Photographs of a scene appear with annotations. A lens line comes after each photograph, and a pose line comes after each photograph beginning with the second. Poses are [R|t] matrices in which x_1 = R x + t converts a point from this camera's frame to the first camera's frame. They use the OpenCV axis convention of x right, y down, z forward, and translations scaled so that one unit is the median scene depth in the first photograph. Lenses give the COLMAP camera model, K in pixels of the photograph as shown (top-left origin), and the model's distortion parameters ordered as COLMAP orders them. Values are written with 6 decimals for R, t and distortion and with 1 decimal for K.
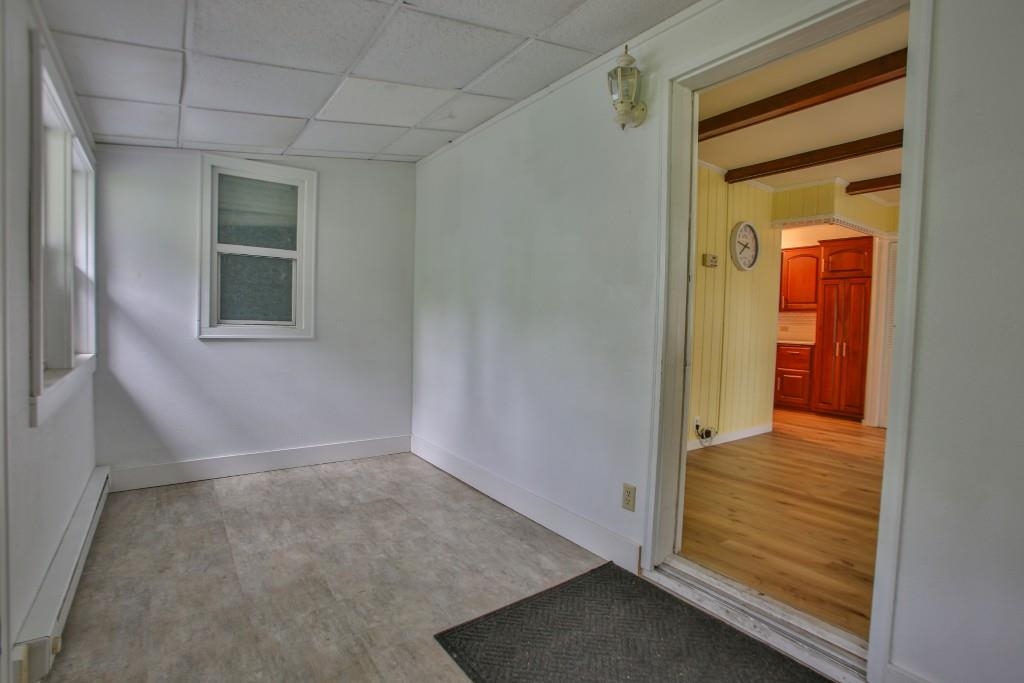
lens RADIAL K [[499.5, 0, 527.2], [0, 499.5, 348.0], [0, 0, 1]] dist [-0.035644, 0.000797]
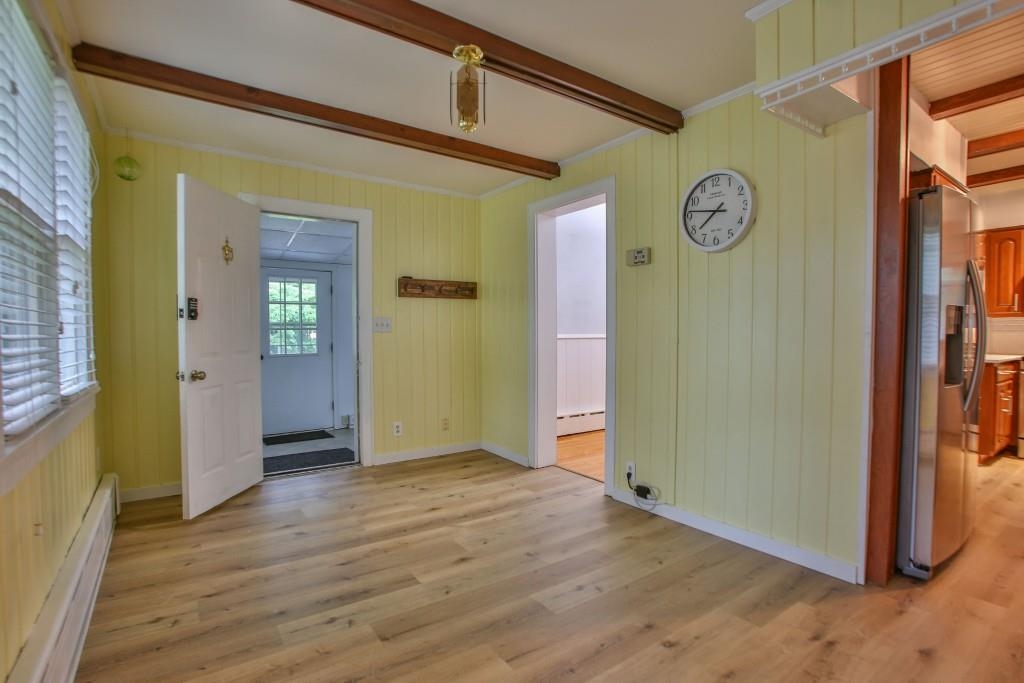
lens RADIAL K [[499.2, 0, 512.0], [0, 499.2, 341.5], [0, 0, 1]] dist [0.000636, 0.000366]
pose [[-0.032835, -0.010146, -0.999409, 2.545364], [-0.050490, 0.998689, -0.008480, -0.072796], [0.998185, 0.050181, -0.033304, 1.894582]]
